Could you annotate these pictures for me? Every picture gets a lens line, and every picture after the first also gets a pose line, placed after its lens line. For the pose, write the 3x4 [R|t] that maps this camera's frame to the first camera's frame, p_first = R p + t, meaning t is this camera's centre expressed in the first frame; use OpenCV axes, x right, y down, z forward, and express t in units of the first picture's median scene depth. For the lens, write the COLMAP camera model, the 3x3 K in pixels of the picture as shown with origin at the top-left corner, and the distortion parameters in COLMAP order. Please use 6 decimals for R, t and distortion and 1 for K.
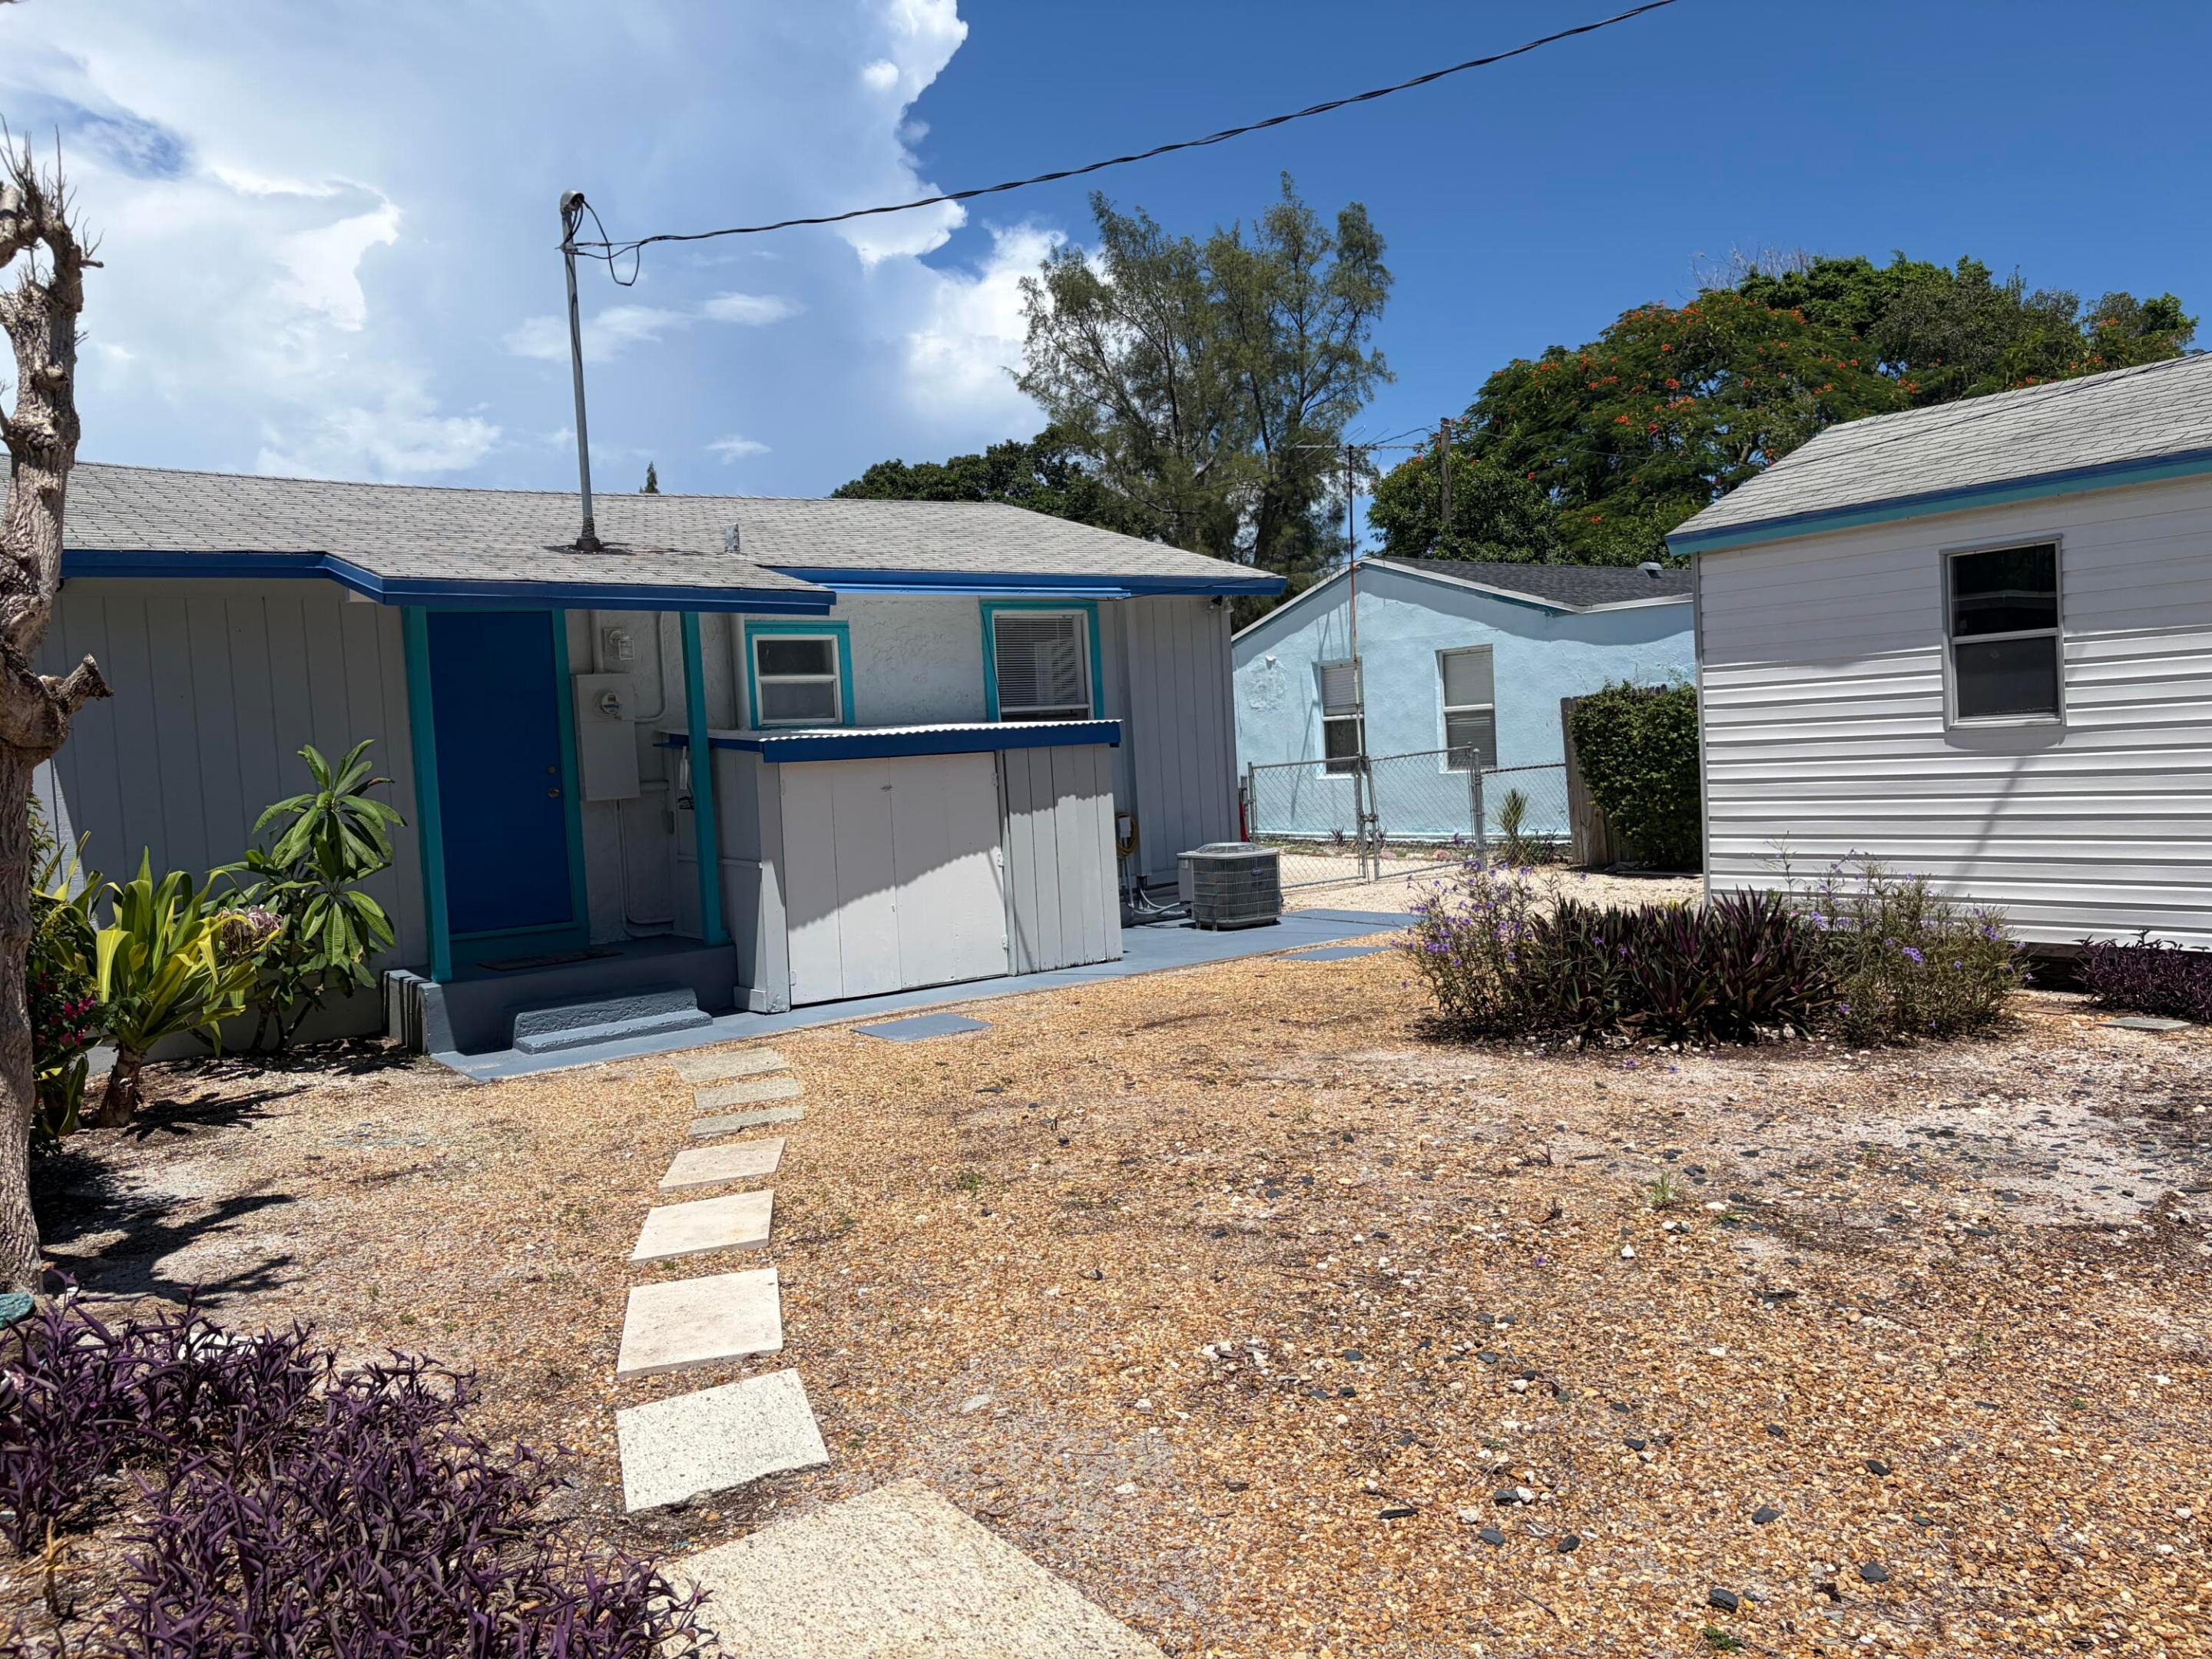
lens RADIAL K [[1679.6, 0, 1111.8], [0, 1679.6, 830.7], [0, 0, 1]] dist [0.038304, -0.037361]
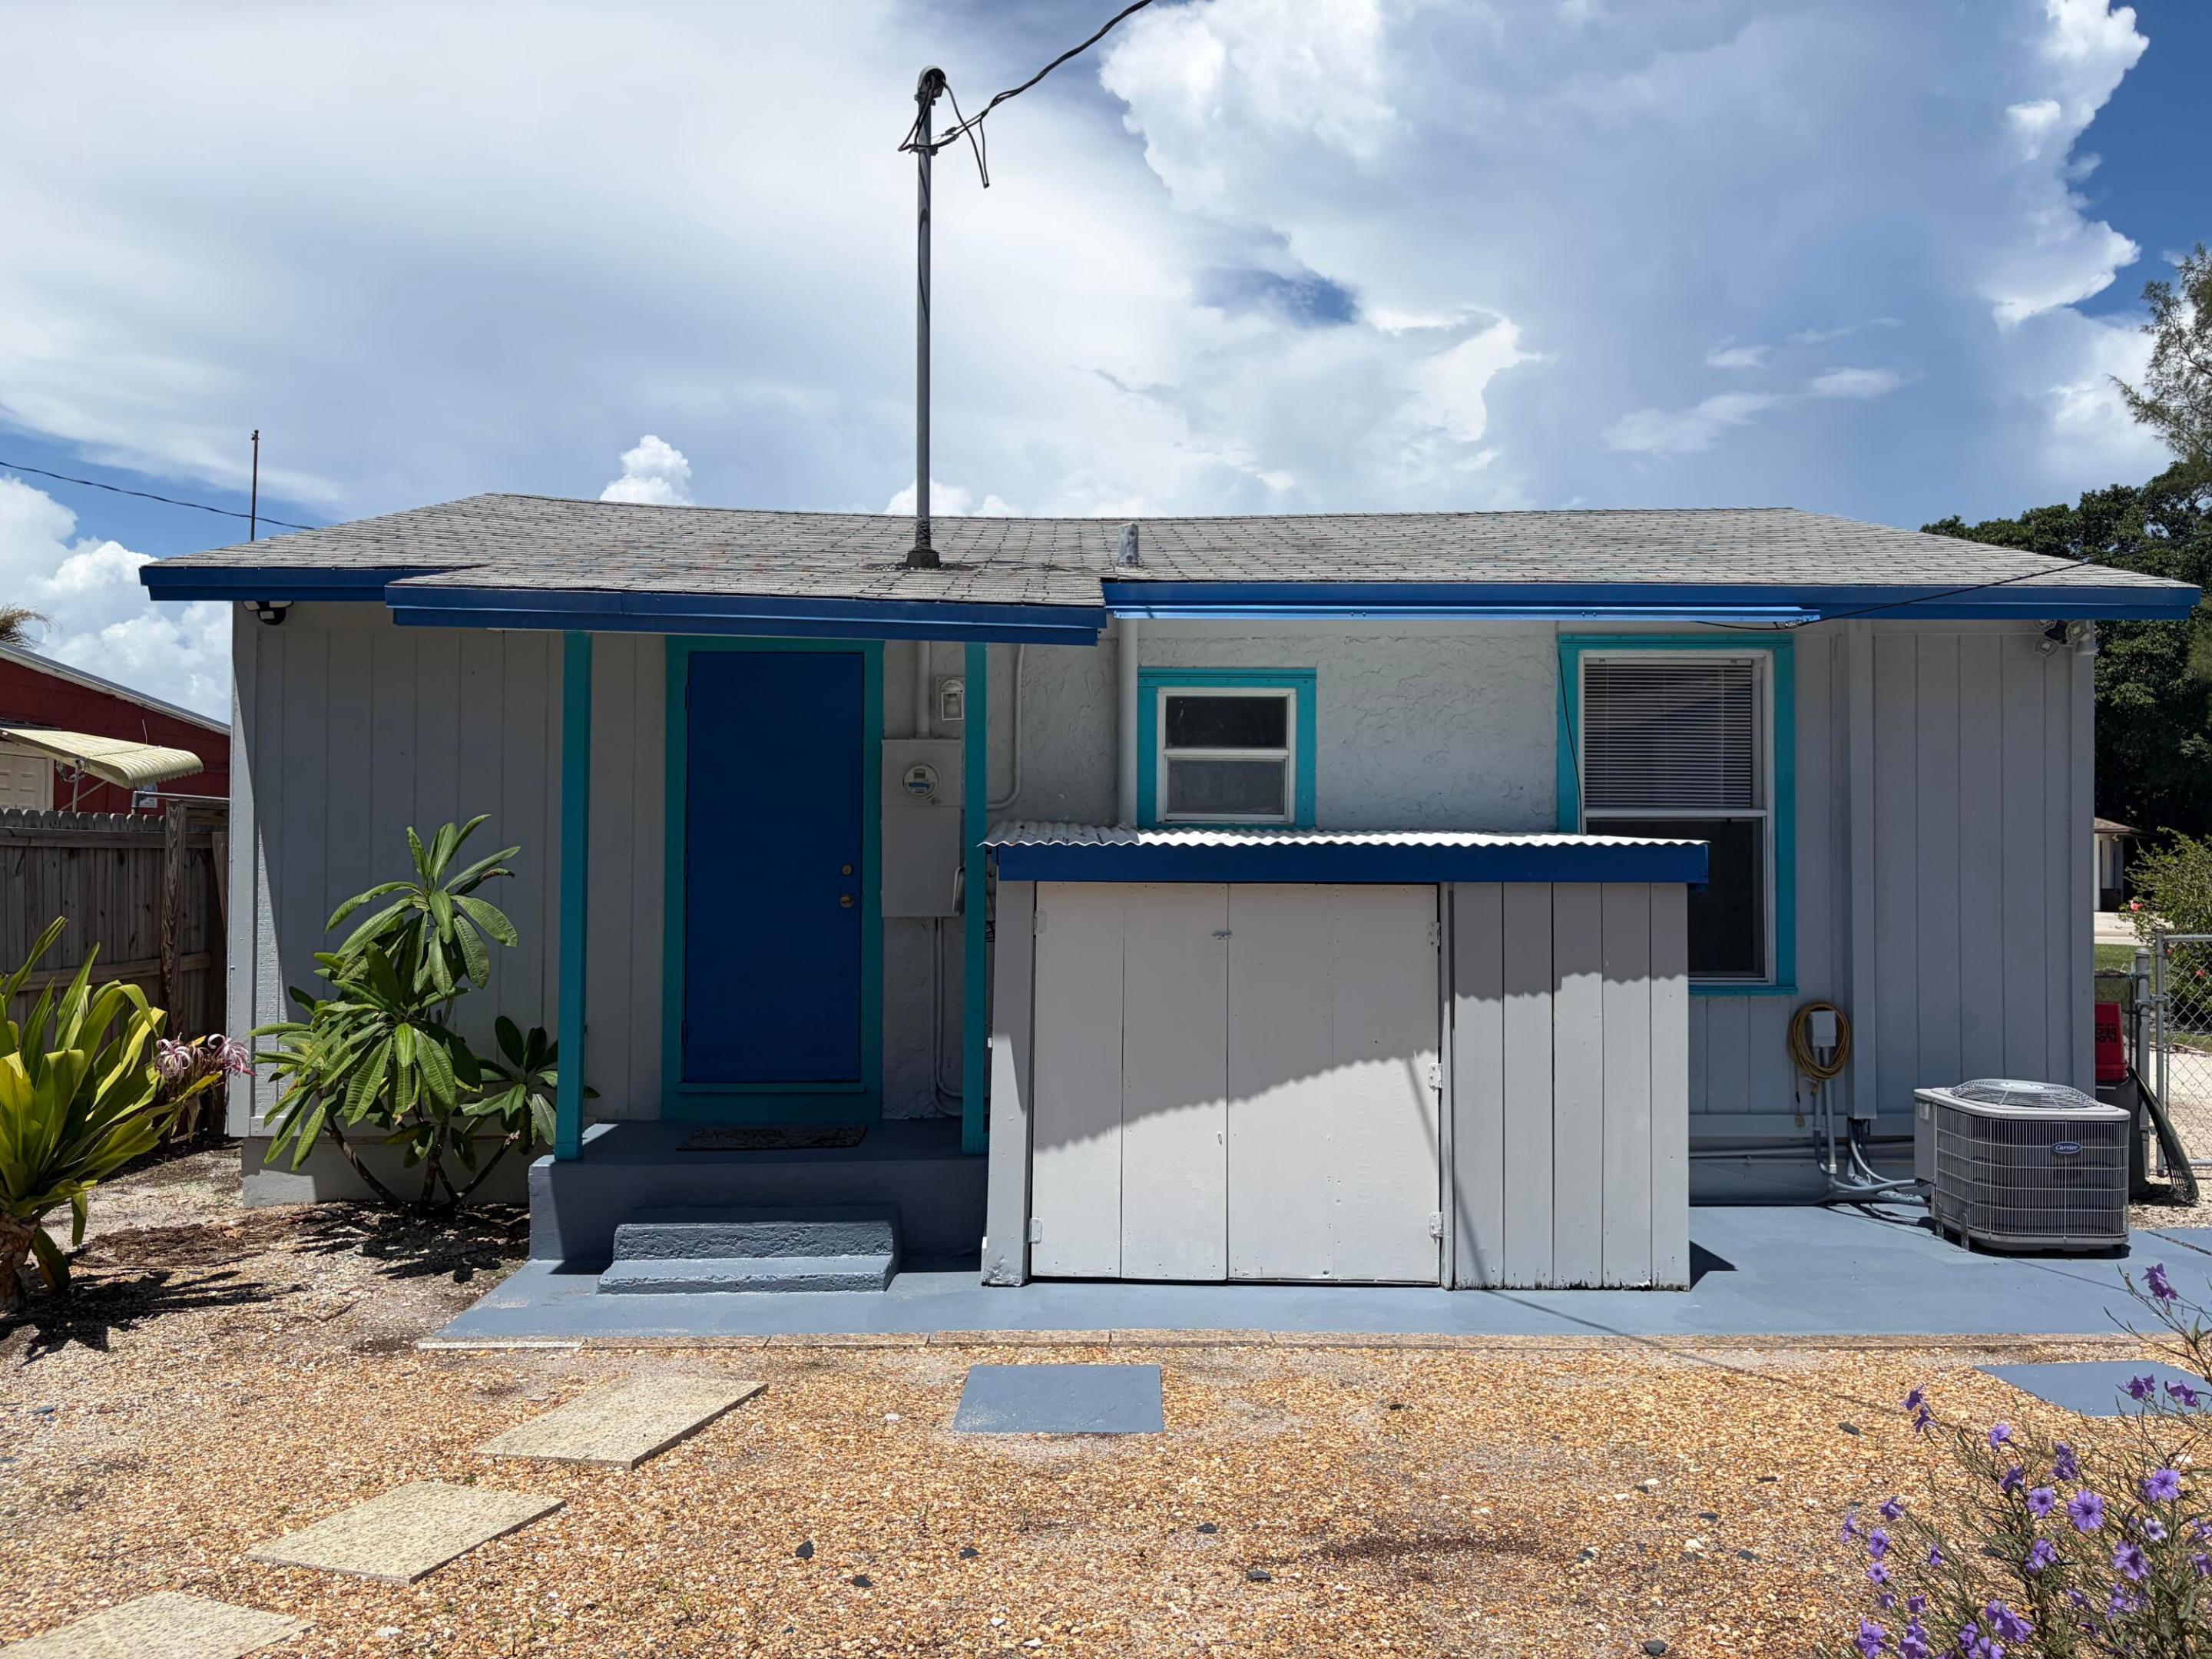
lens RADIAL K [[1679.6, 0, 1101.0], [0, 1679.6, 782.3], [0, 0, 1]] dist [0.038304, -0.037361]
pose [[0.809397, 0.033977, -0.586279, 0.150332], [-0.080982, 0.995245, -0.054122, -0.036149], [0.581652, 0.091284, 0.808300, 0.401531]]
